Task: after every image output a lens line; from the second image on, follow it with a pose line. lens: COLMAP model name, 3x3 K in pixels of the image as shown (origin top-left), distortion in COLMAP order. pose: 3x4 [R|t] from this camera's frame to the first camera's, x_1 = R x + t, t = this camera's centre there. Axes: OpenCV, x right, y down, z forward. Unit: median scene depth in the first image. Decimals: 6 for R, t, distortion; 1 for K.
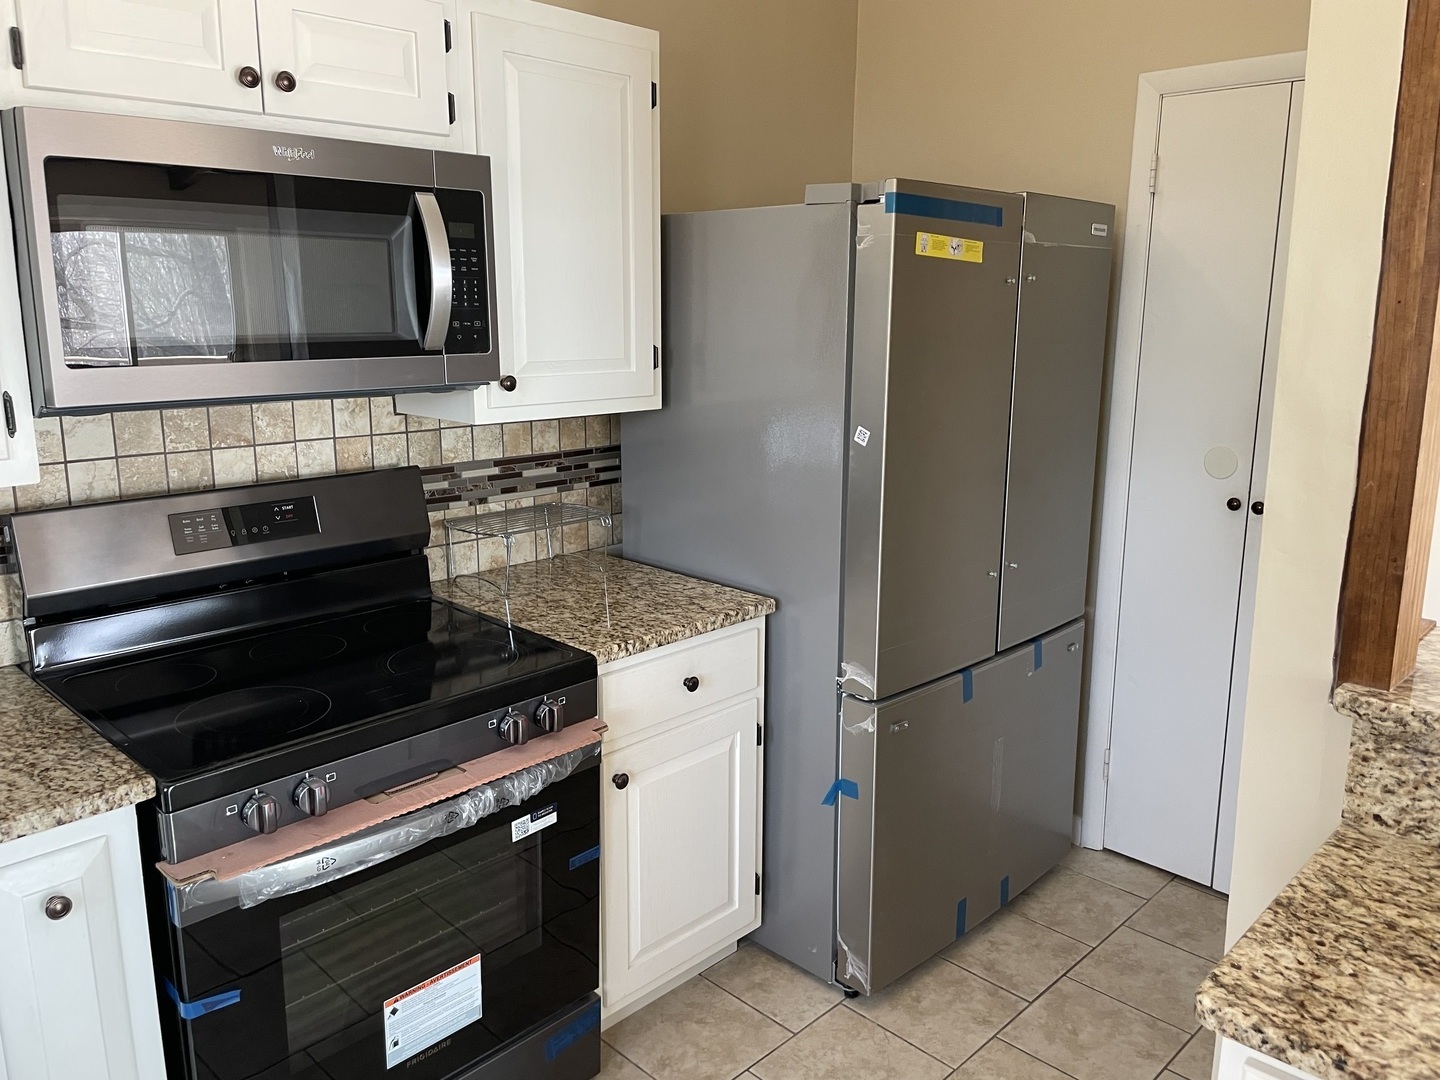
lens RADIAL K [[1089.9, 0, 720.0], [0, 1089.9, 540.0], [0, 0, 1]] dist [0.073545, -0.109521]
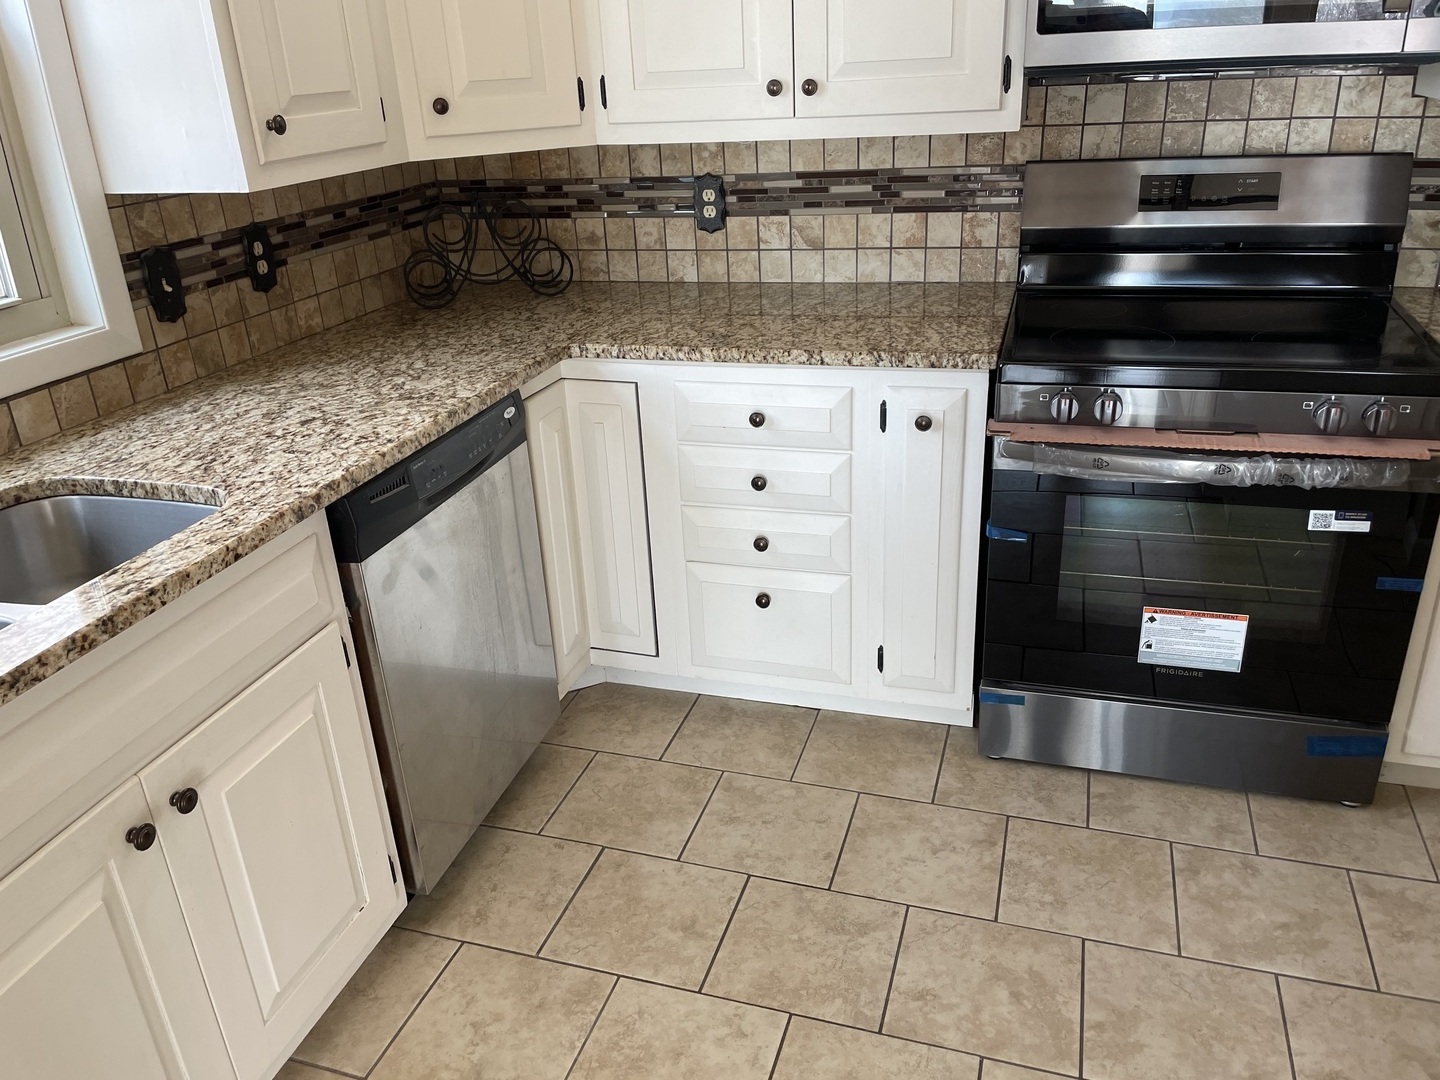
lens RADIAL K [[1089.9, 0, 720.0], [0, 1089.9, 540.0], [0, 0, 1]] dist [0.073545, -0.109521]
pose [[0.452142, 0.341650, -0.823919, 0.411359], [-0.142498, 0.939536, 0.311394, 0.041761], [0.880490, -0.023388, 0.473488, 0.029563]]
